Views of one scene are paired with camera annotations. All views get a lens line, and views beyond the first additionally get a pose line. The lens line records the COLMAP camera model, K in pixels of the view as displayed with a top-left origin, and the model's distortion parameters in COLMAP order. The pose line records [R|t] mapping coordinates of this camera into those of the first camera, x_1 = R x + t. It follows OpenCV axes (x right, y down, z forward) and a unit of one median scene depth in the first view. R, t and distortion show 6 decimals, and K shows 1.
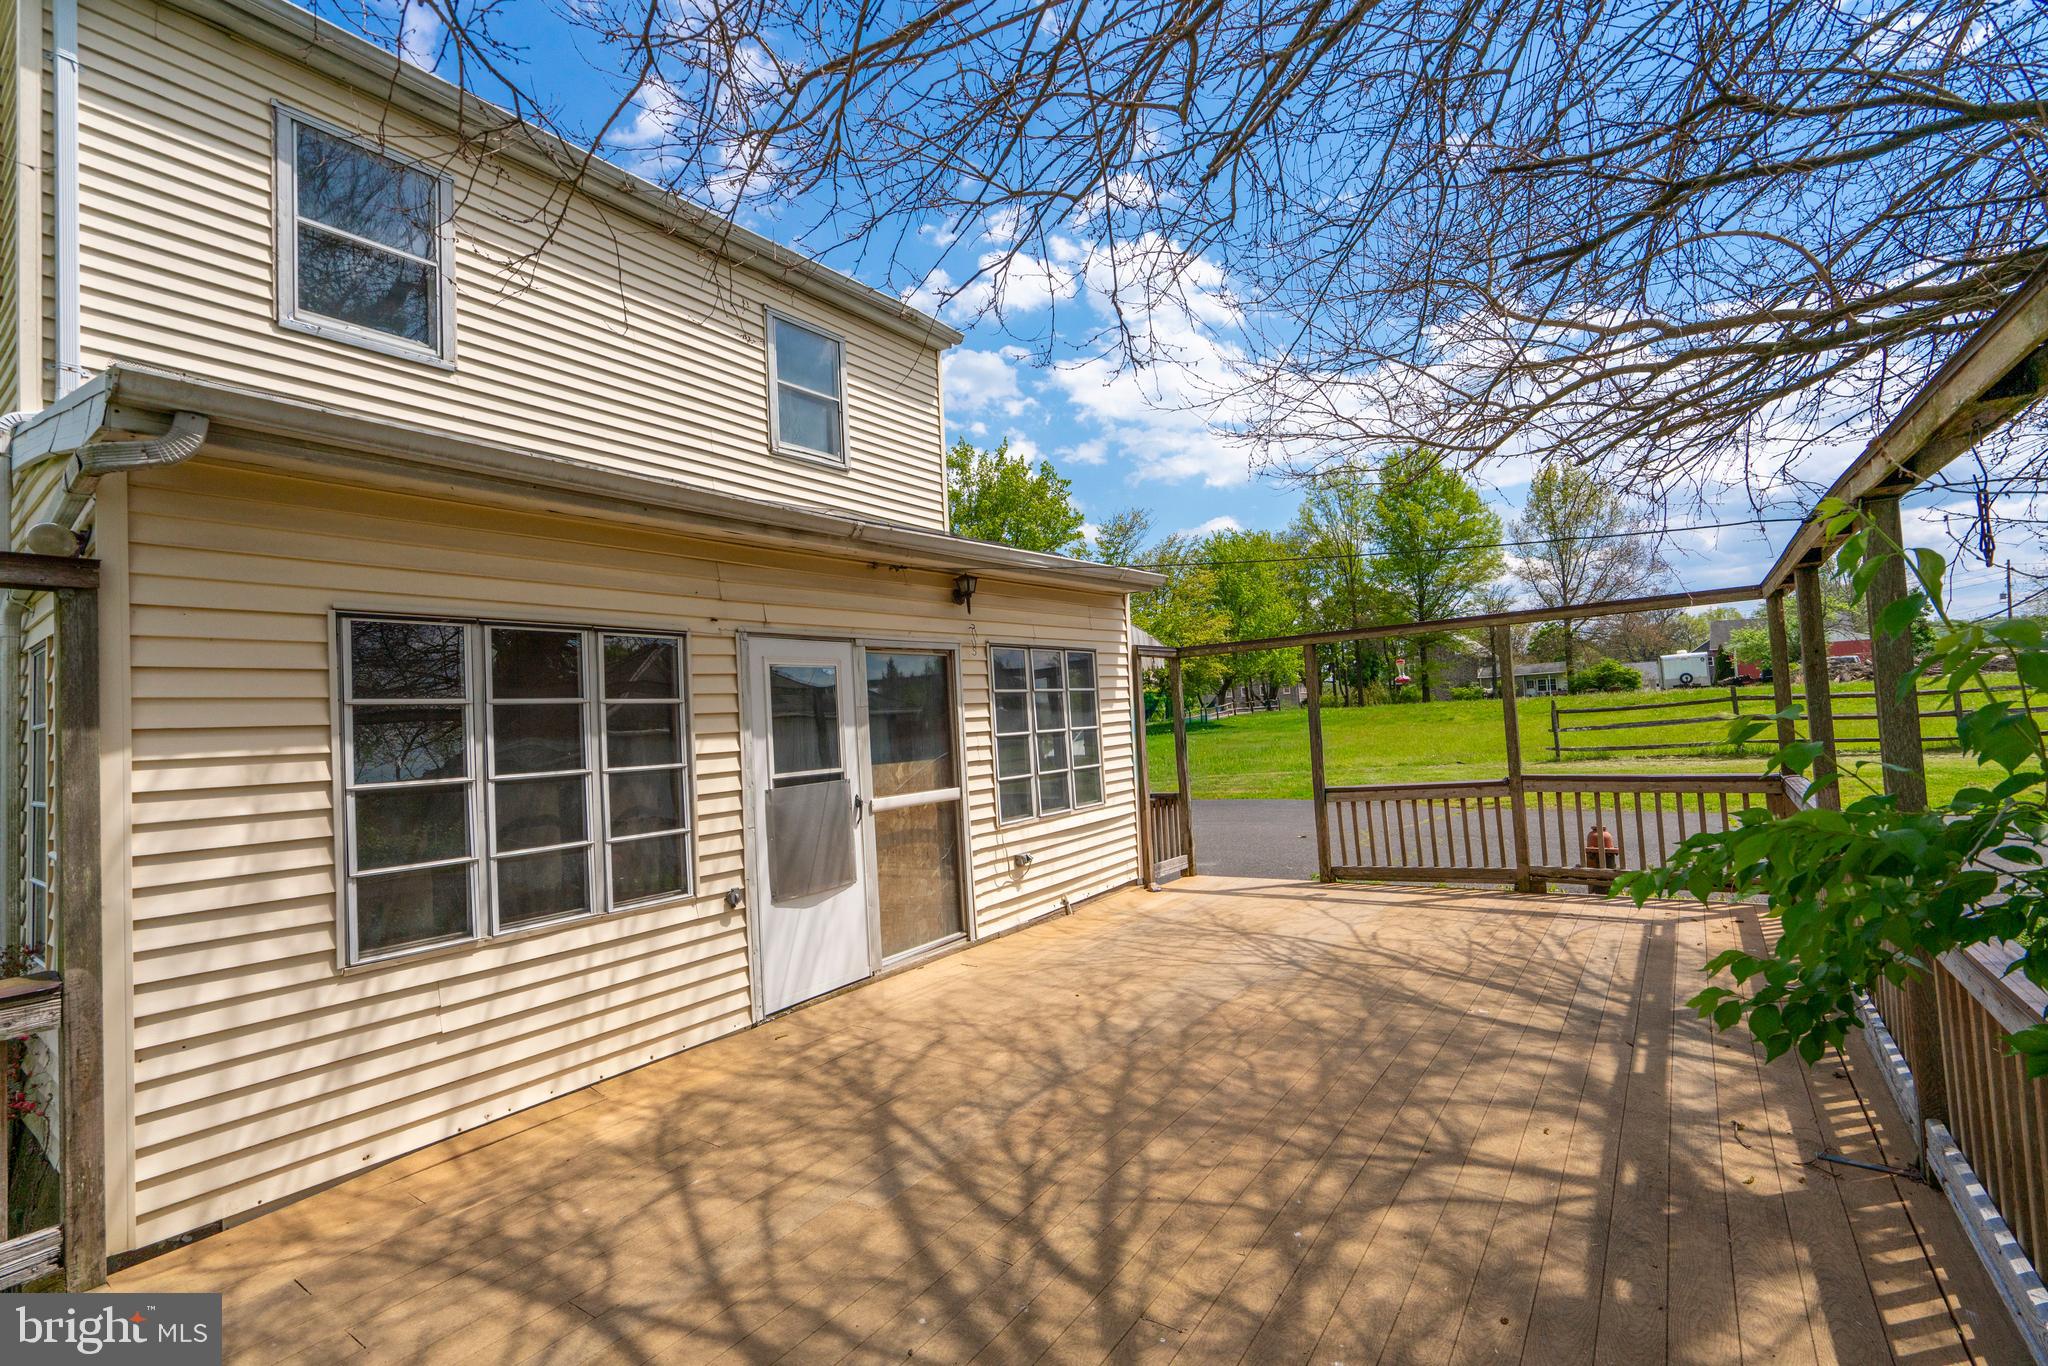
lens RADIAL K [[943.3, 0, 1004.6], [0, 943.3, 681.9], [0, 0, 1]] dist [-0.005382, 0.004506]
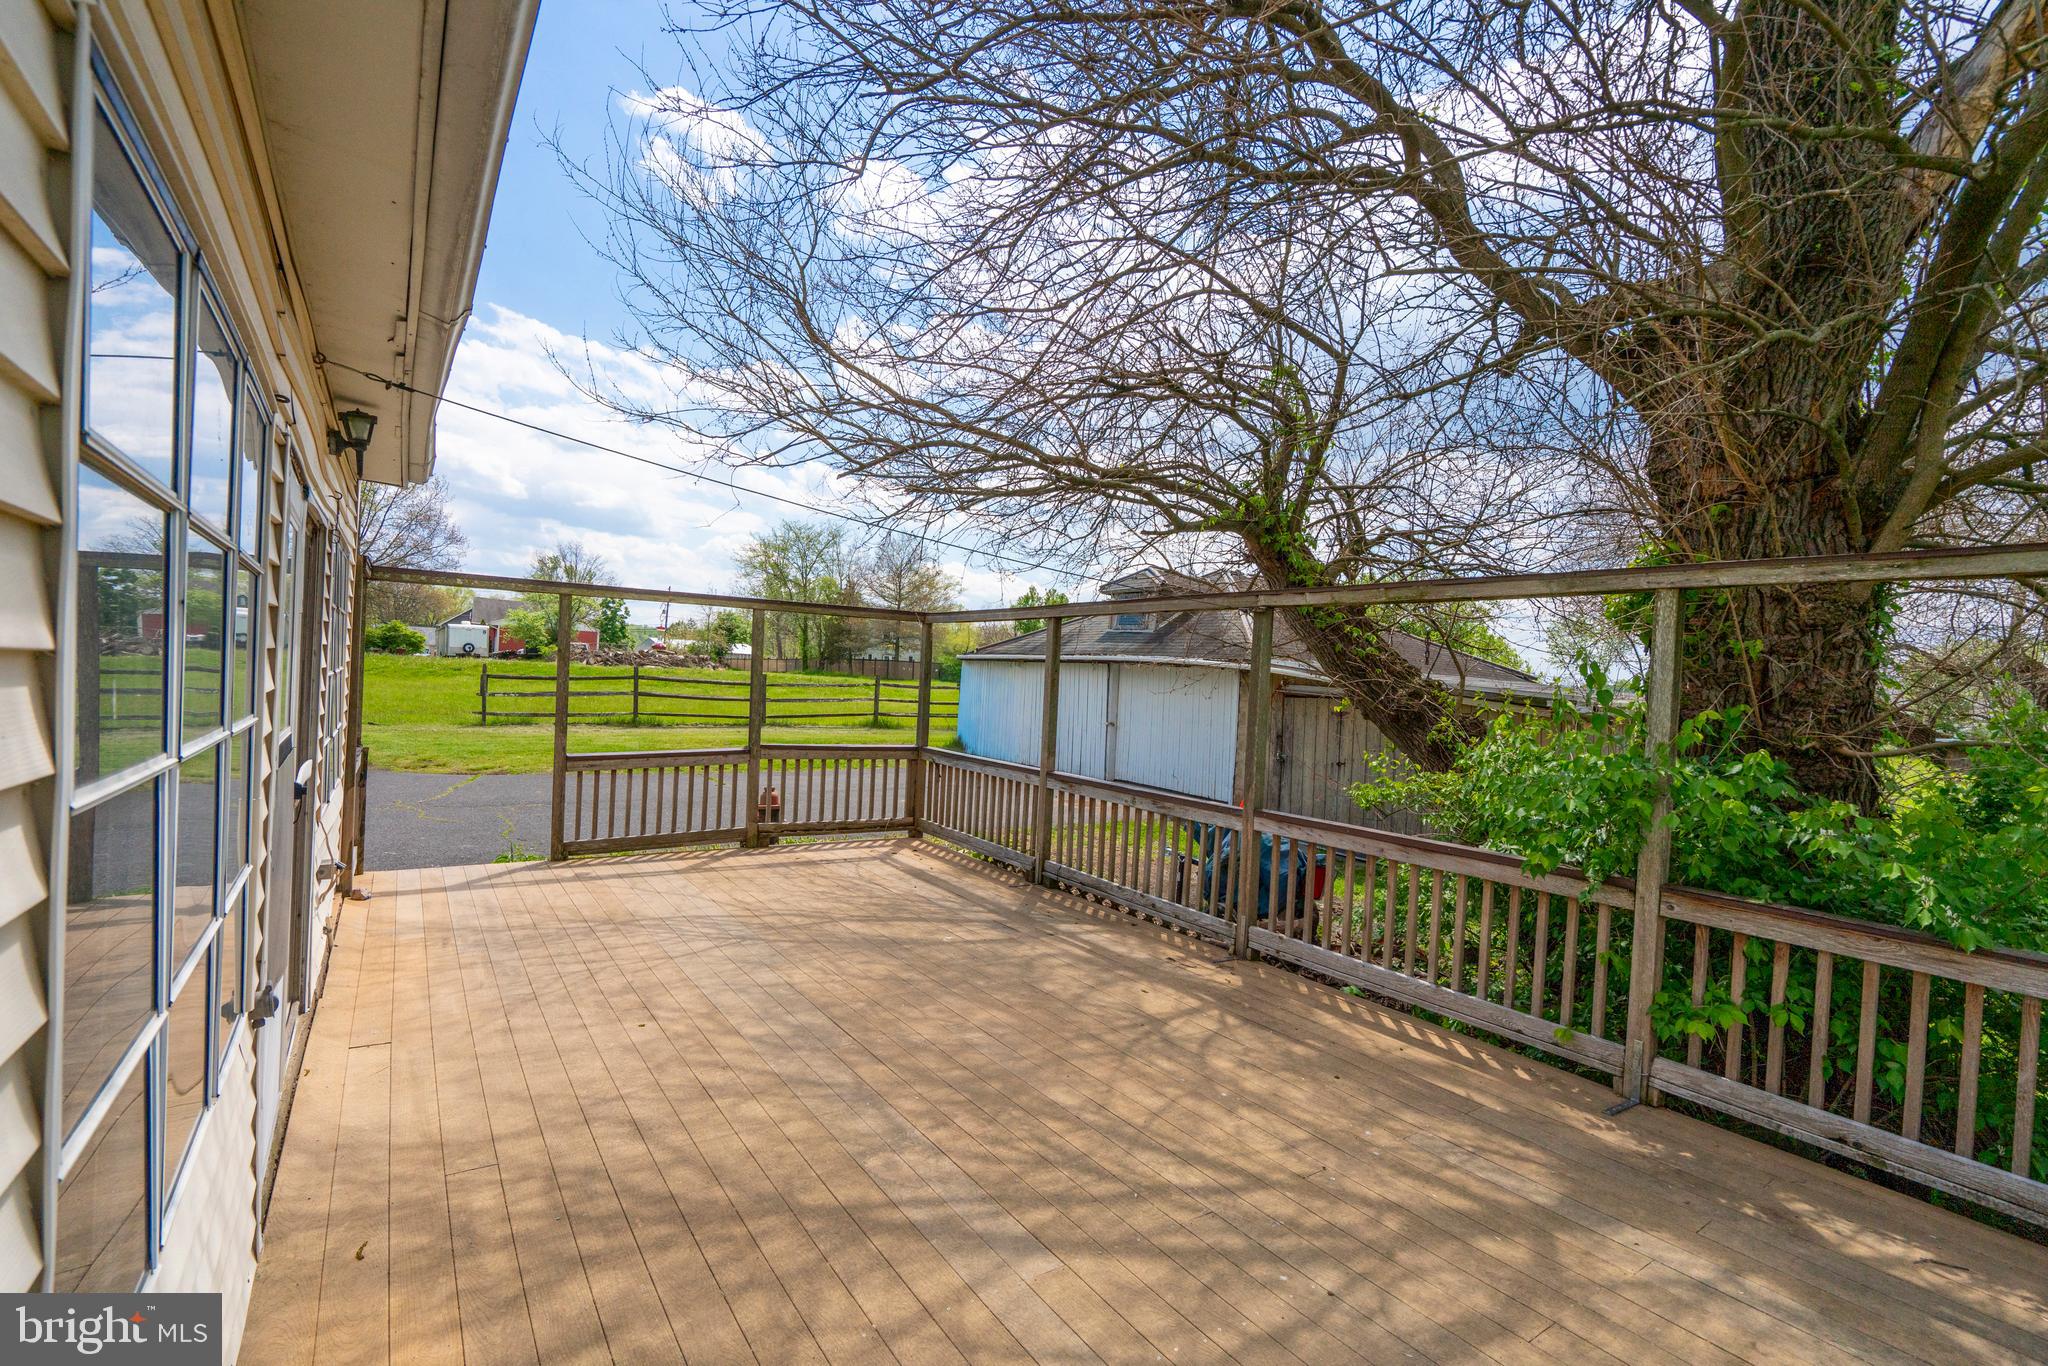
lens RADIAL K [[943.3, 0, 1007.4], [0, 943.3, 685.6], [0, 0, 1]] dist [-0.005382, 0.004506]
pose [[0.309238, 0.066023, 0.948690, -0.788214], [-0.109142, 0.993459, -0.033563, 0.060713], [-0.944701, -0.093164, 0.314422, 0.660871]]
